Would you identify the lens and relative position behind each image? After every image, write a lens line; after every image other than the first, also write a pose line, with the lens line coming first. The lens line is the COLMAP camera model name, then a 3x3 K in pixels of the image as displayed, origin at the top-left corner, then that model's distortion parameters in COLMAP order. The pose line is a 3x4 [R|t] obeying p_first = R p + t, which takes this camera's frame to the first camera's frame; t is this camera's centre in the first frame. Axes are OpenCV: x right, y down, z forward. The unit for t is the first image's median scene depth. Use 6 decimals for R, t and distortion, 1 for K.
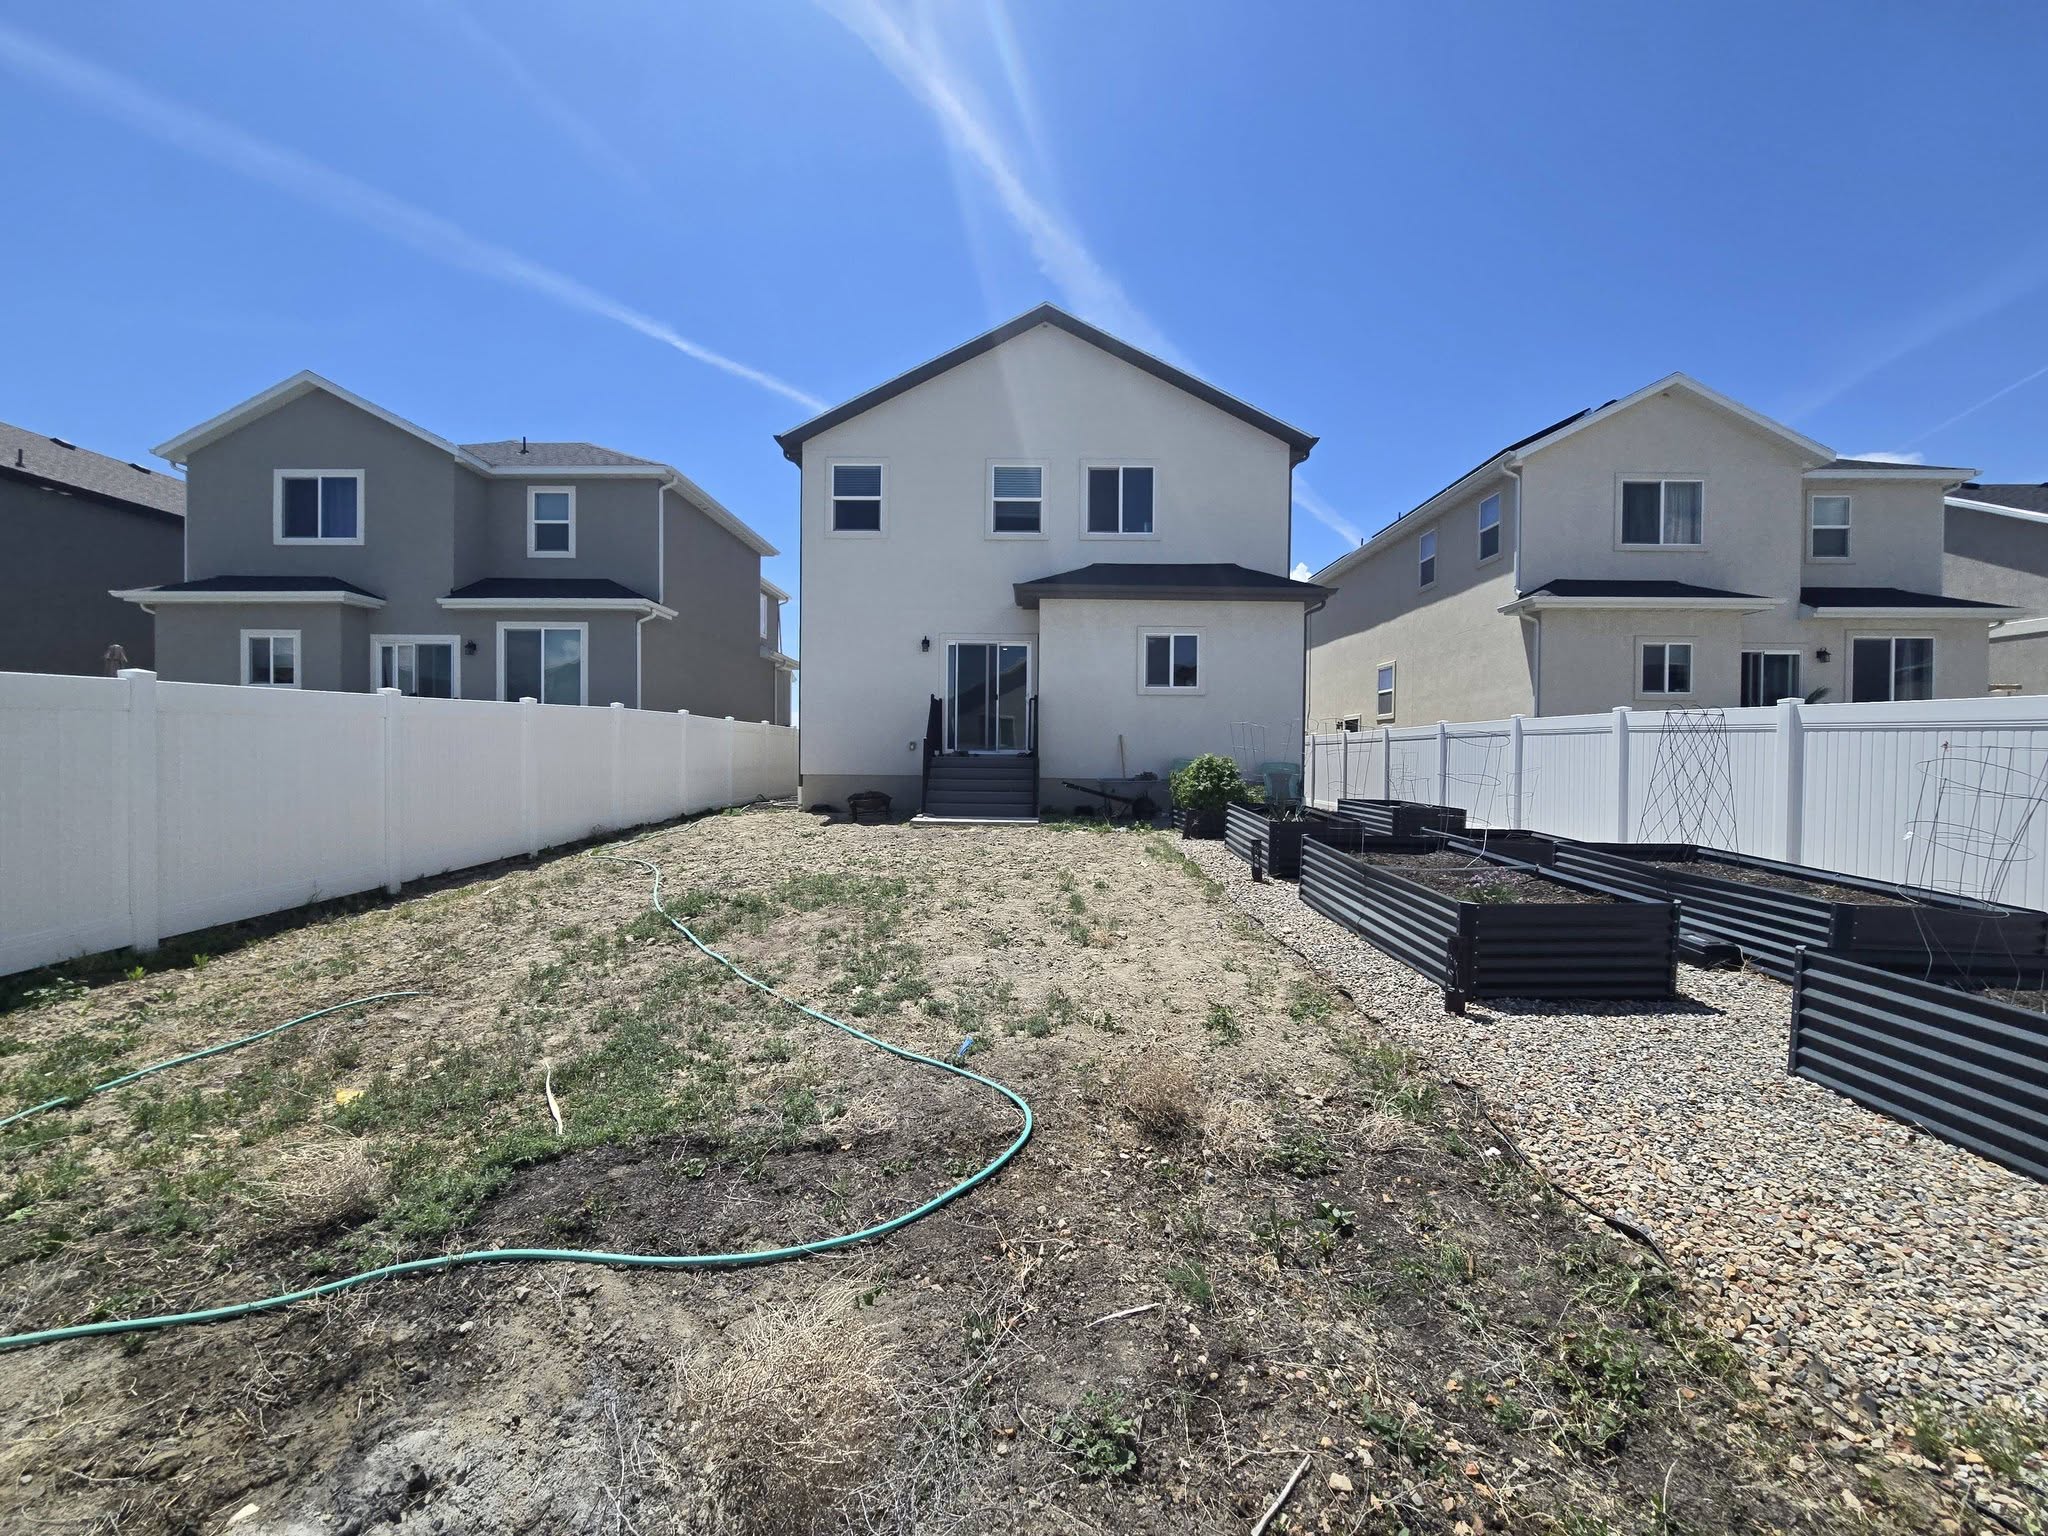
lens RADIAL K [[843.4, 0, 1033.7], [0, 843.4, 760.9], [0, 0, 1]] dist [-0.006236, 0.000711]
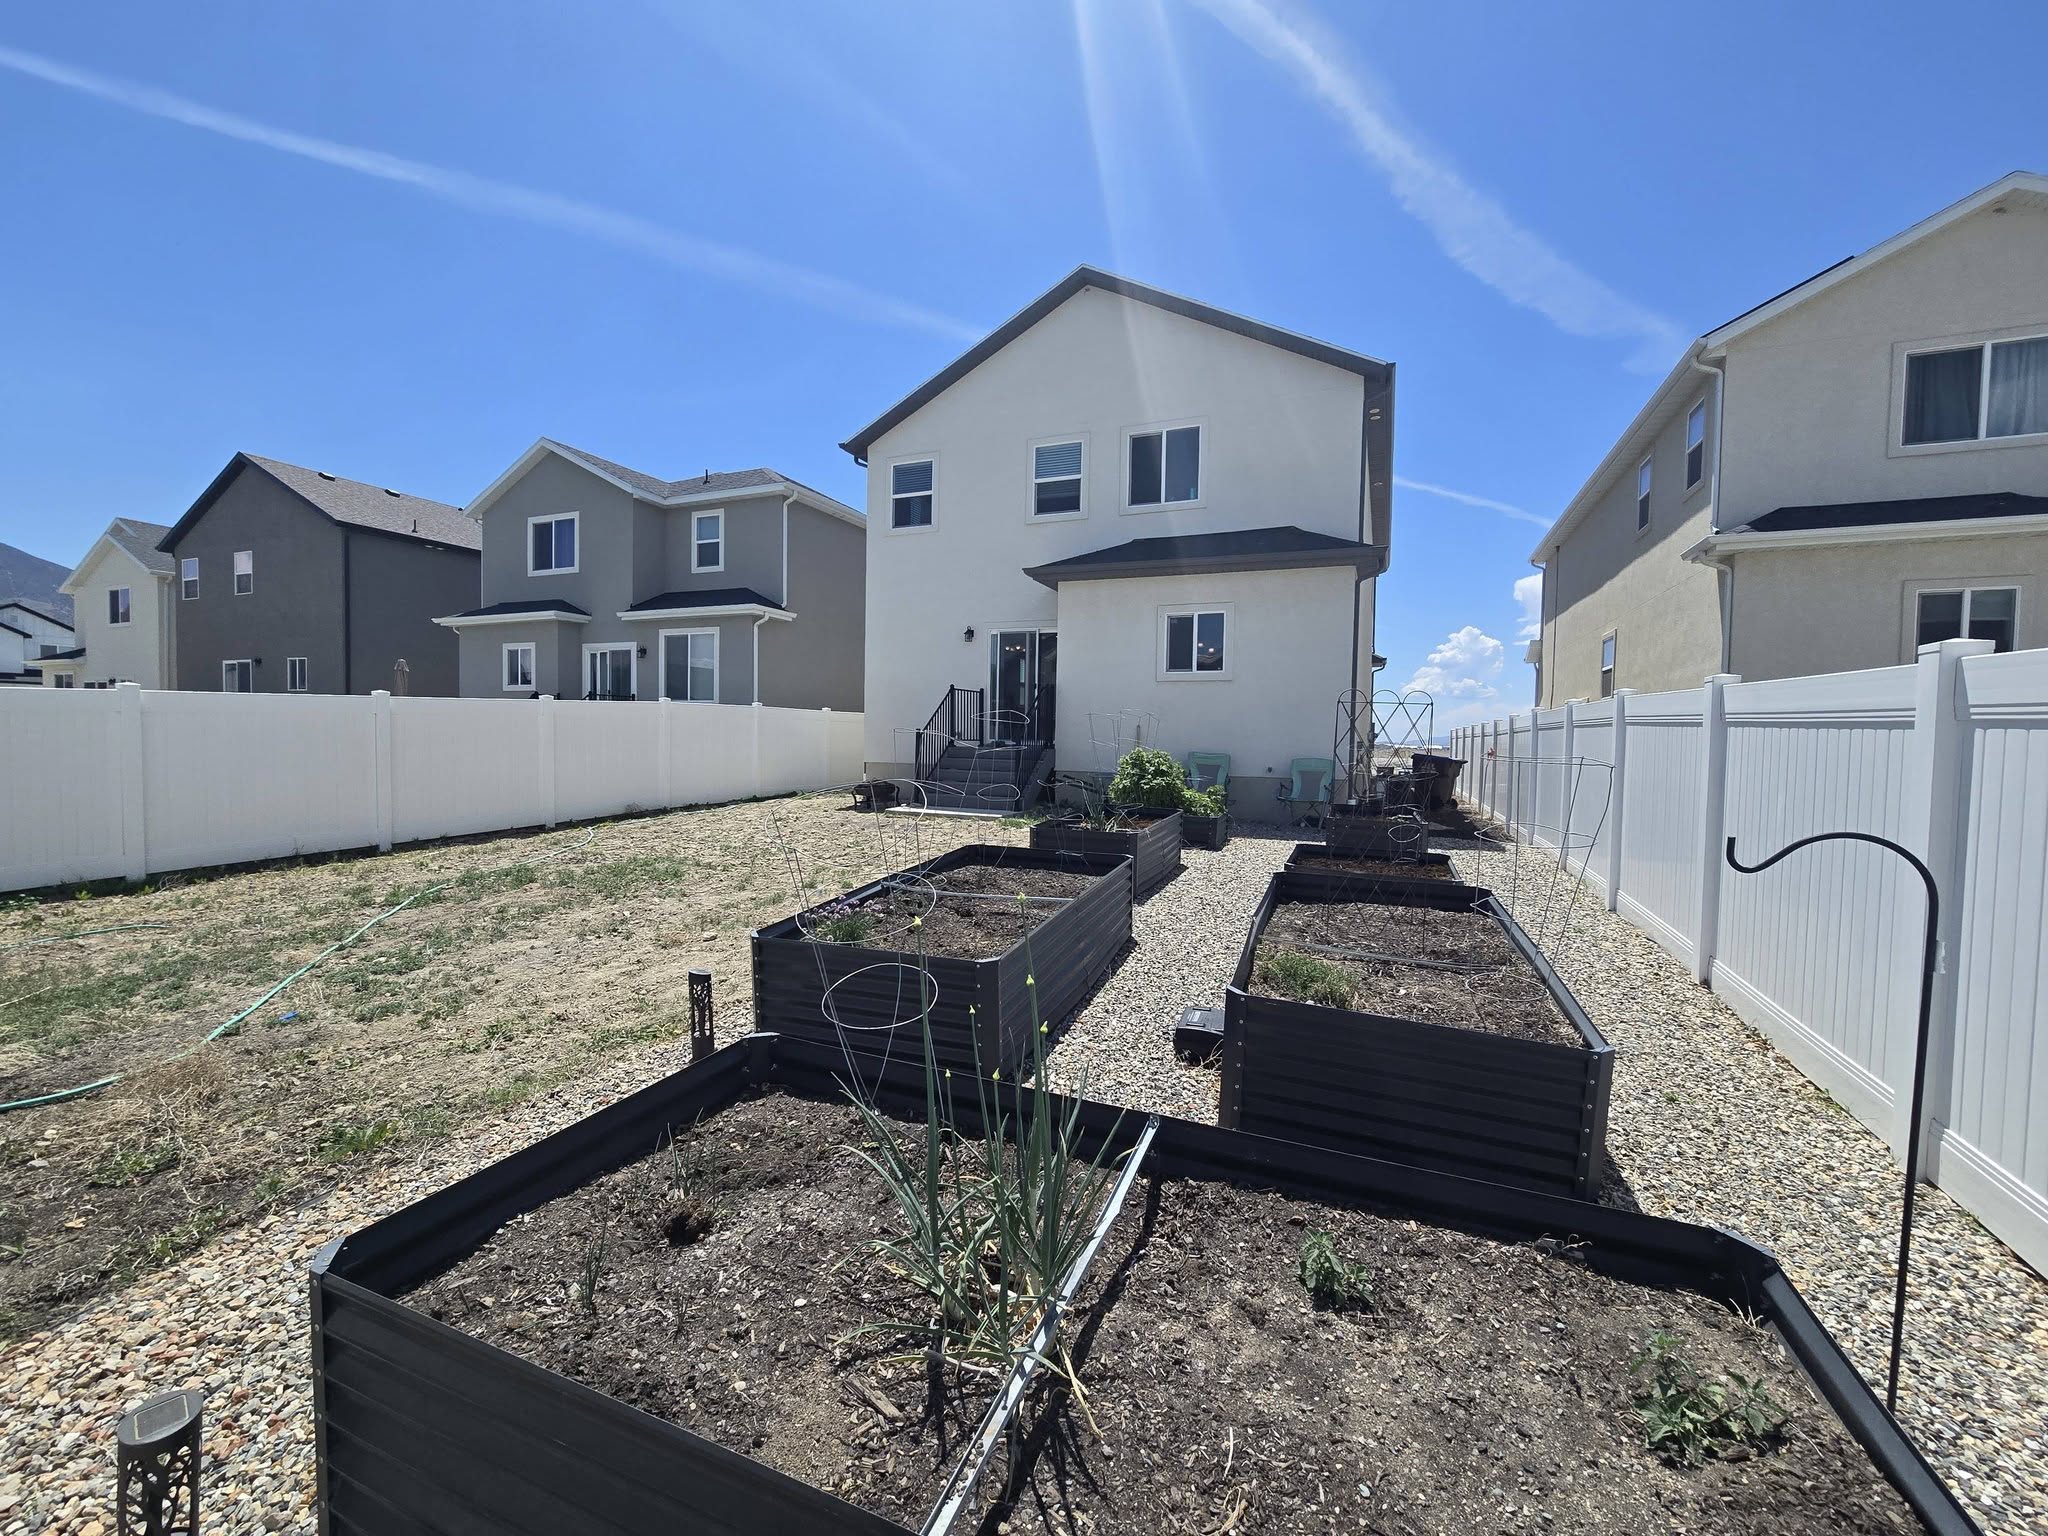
lens RADIAL K [[843.4, 0, 1023.1], [0, 843.4, 765.8], [0, 0, 1]] dist [-0.006236, 0.000711]
pose [[0.924145, 0.019191, -0.381560, 0.309765], [-0.011020, 0.999661, 0.023590, -0.006447], [0.381883, -0.017596, 0.924043, 0.093459]]
